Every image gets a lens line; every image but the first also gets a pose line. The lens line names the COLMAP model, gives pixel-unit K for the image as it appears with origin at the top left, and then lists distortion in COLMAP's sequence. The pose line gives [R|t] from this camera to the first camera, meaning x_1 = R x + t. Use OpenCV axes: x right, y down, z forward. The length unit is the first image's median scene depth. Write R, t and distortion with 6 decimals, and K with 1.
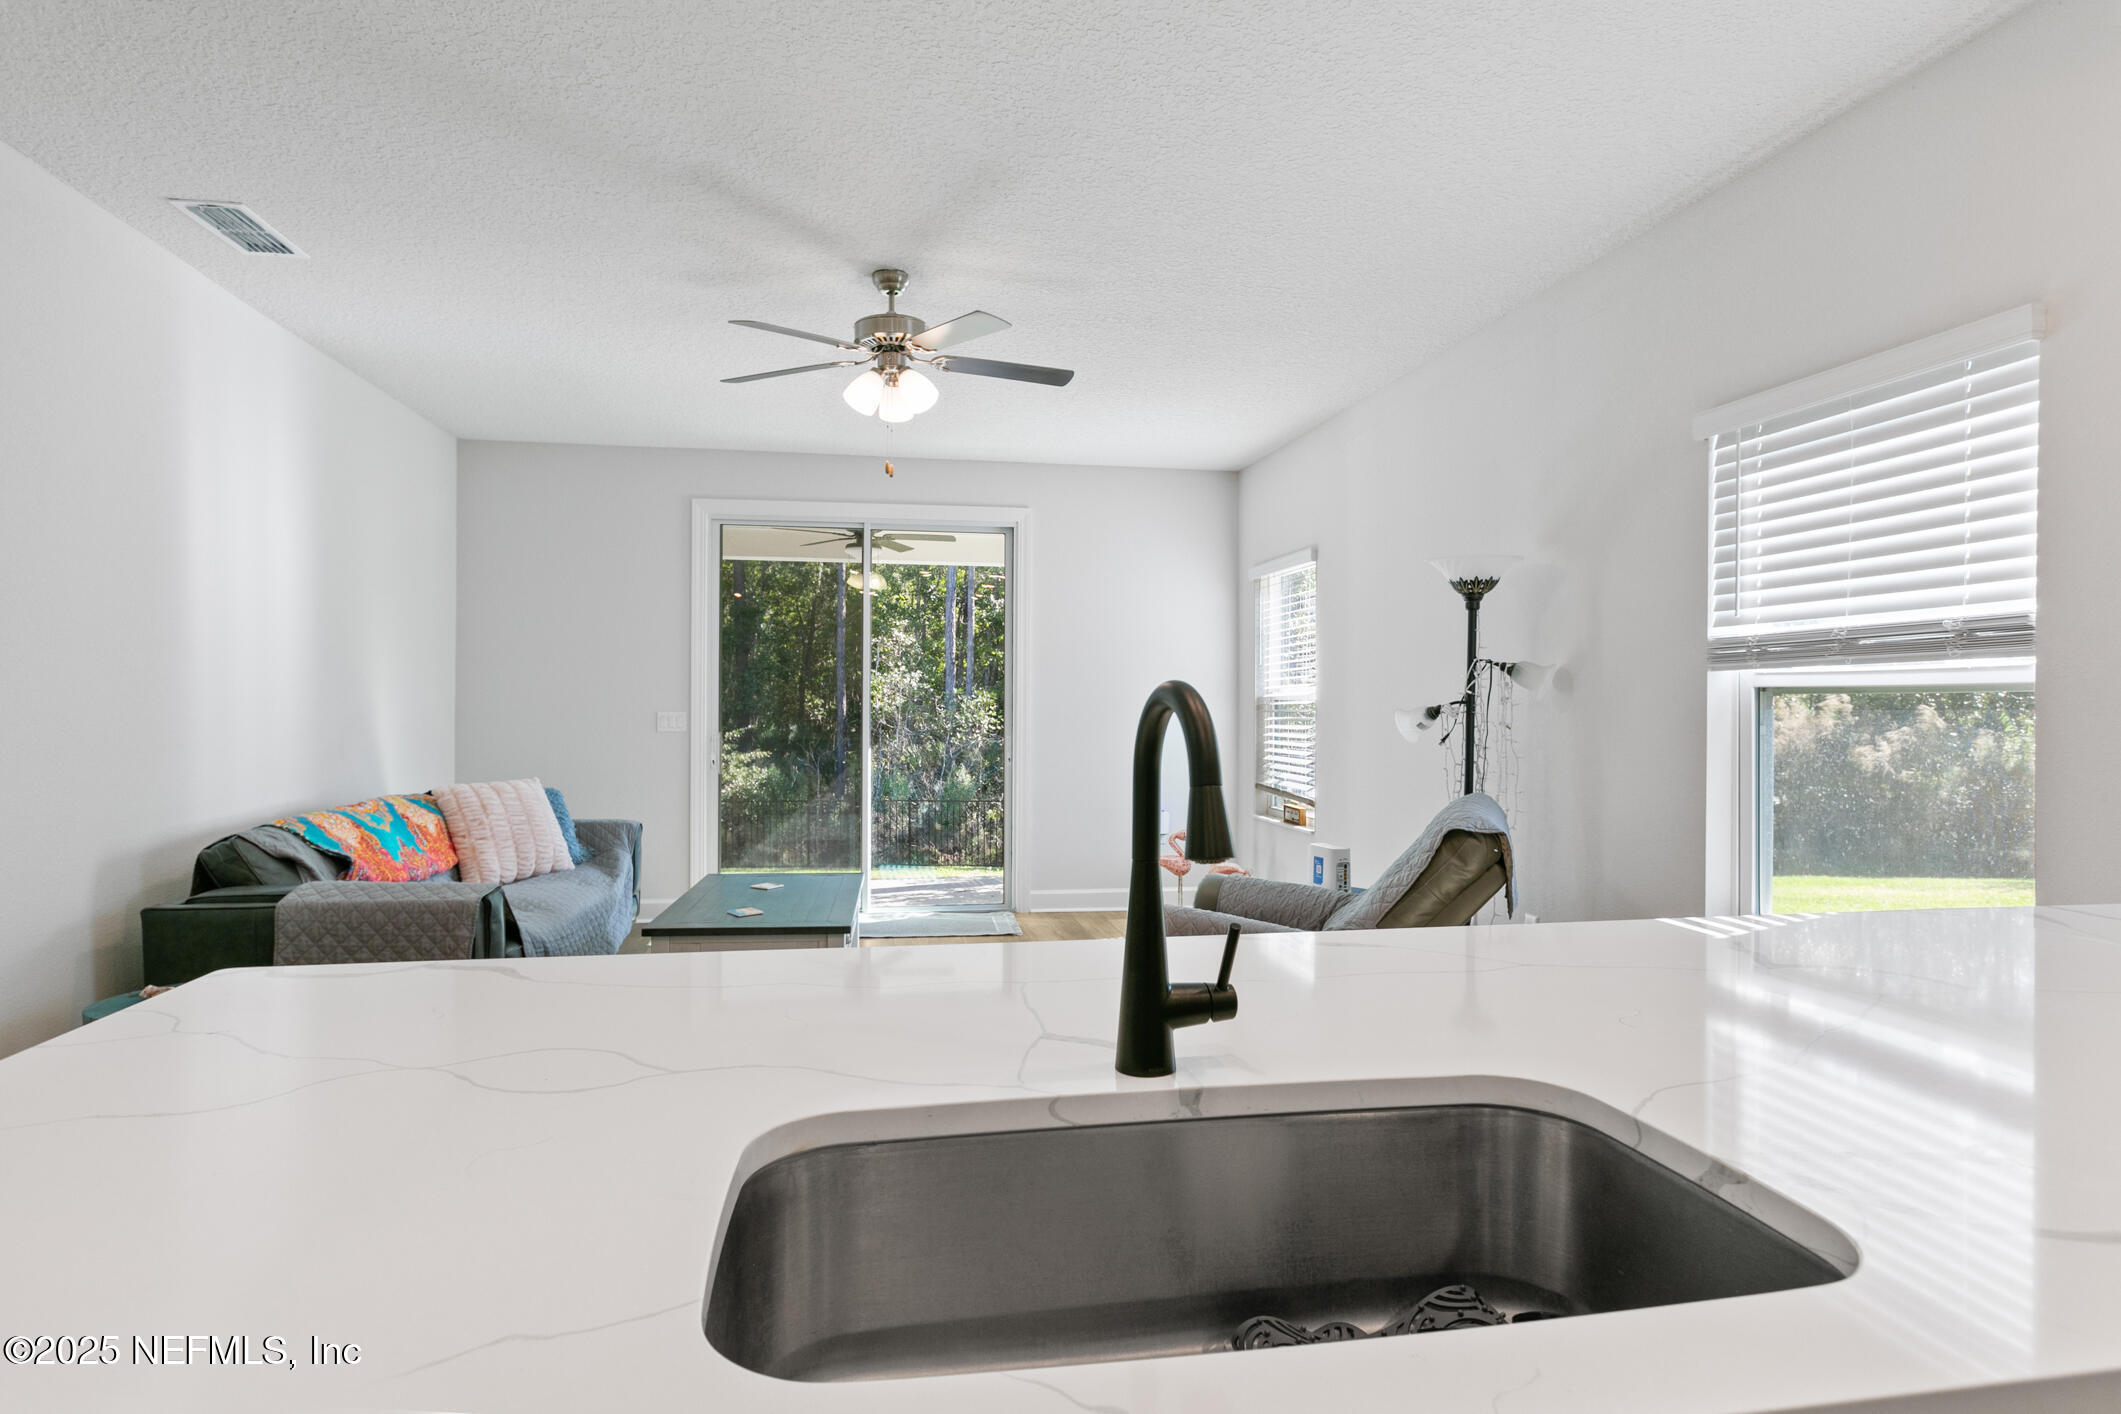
lens RADIAL K [[1111.5, 0, 1053.4], [0, 1111.5, 707.8], [0, 0, 1]] dist [-0.032472, 0.036967]
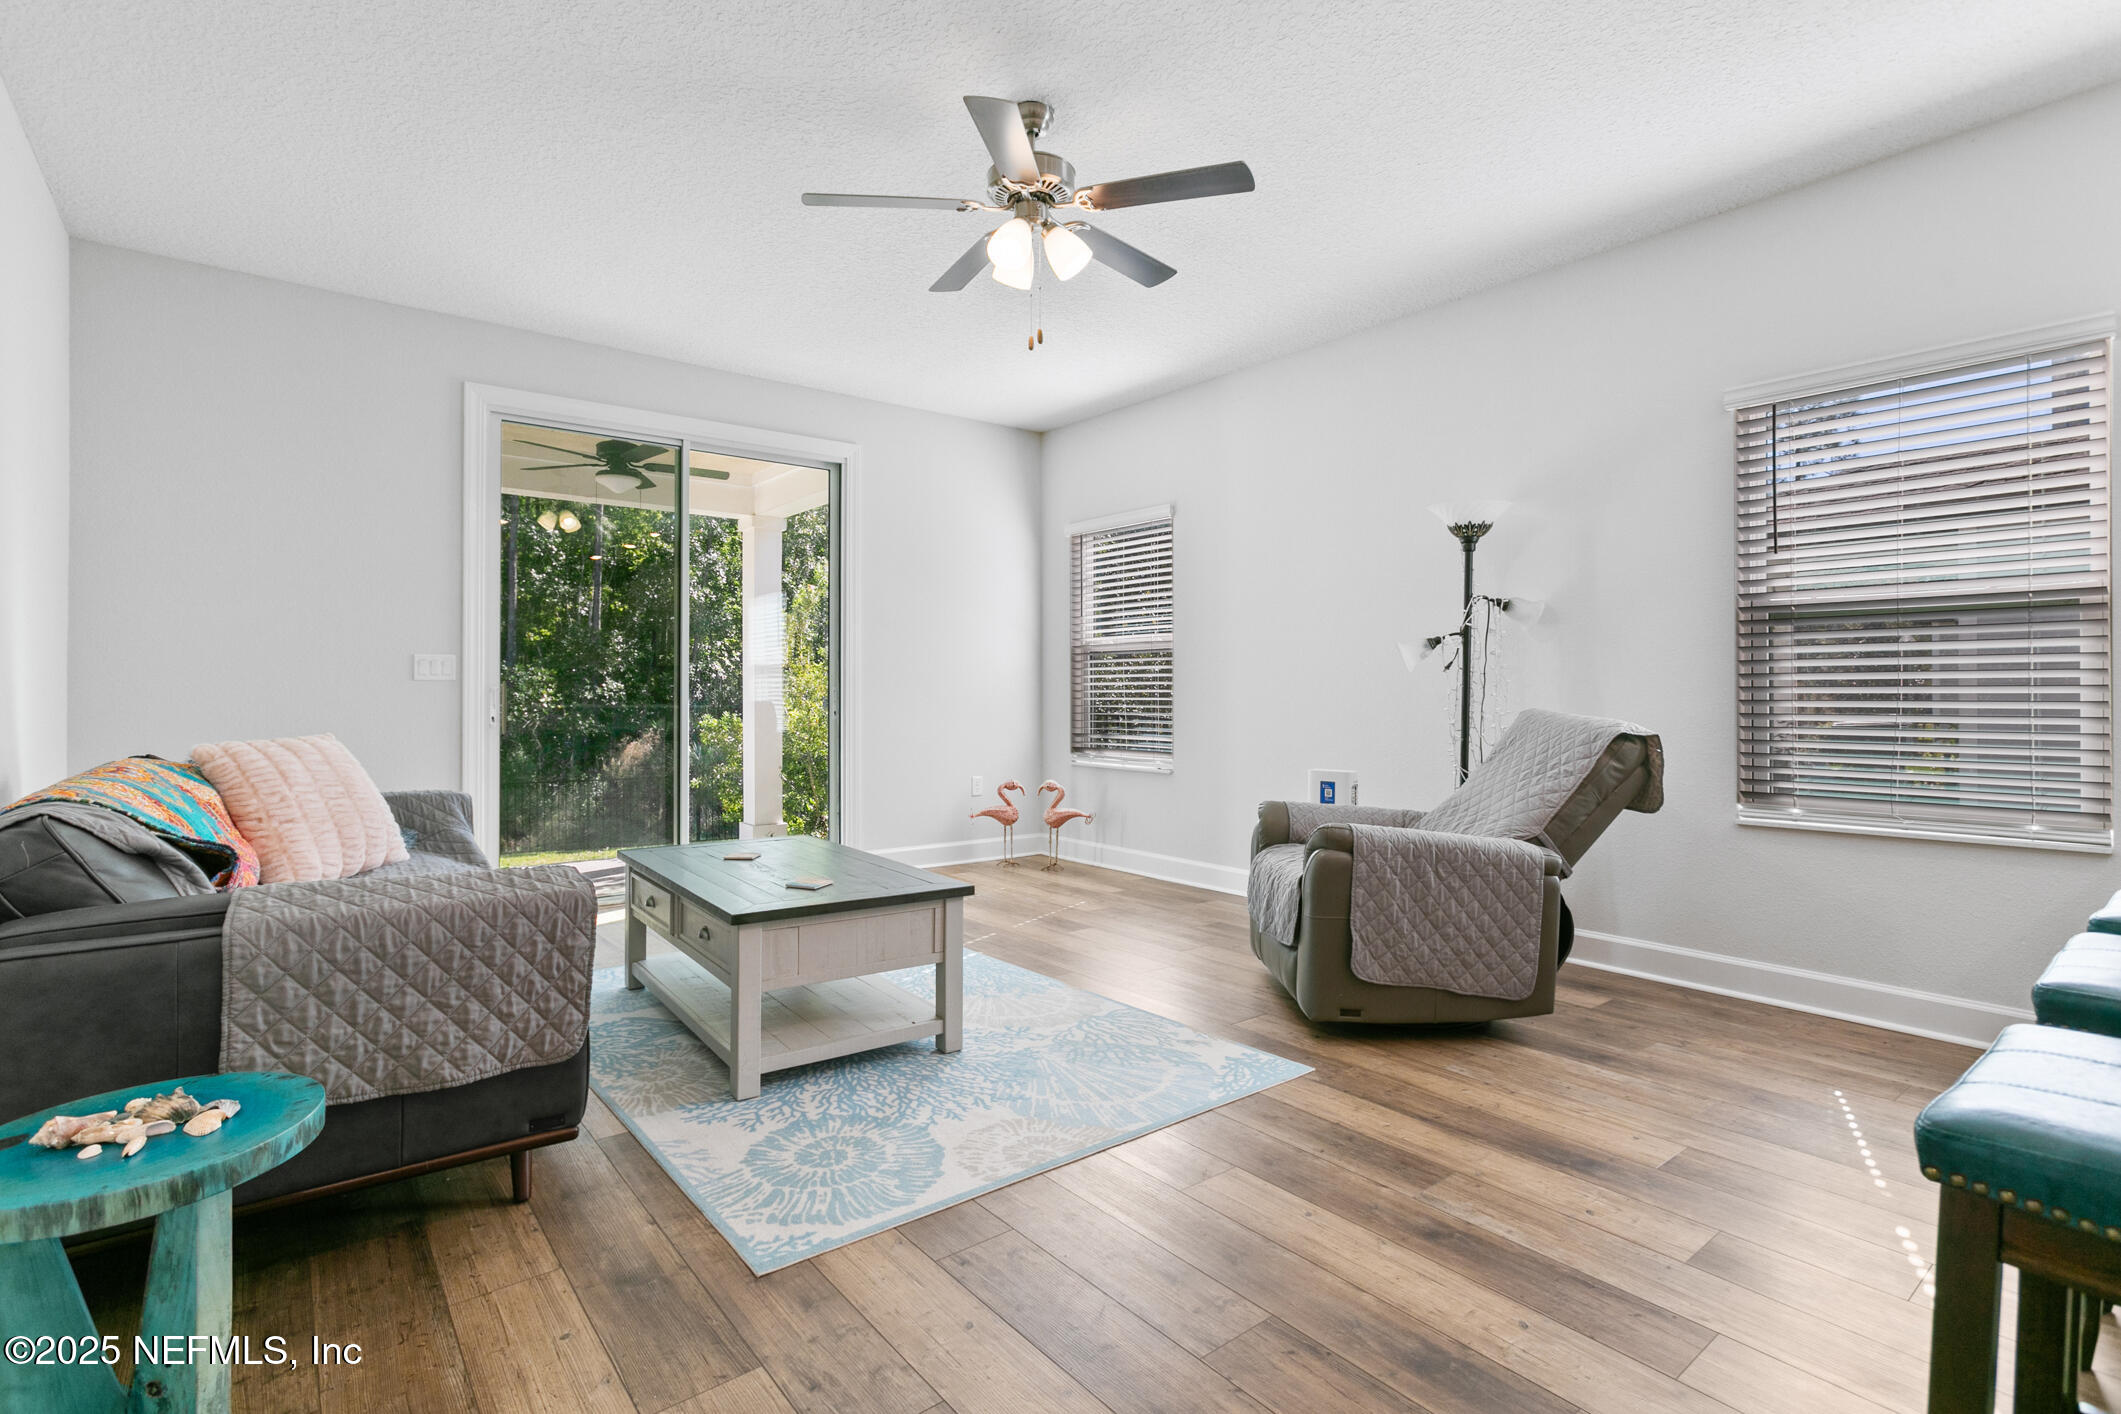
lens RADIAL K [[992.3, 0, 1027.4], [0, 992.3, 689.6], [0, 0, 1]] dist [0.003568, 0.000877]
pose [[0.886847, -0.002973, 0.462054, -0.482512], [0.004892, 0.999984, -0.002956, 0.052060], [-0.462038, 0.004882, 0.886847, 0.316708]]
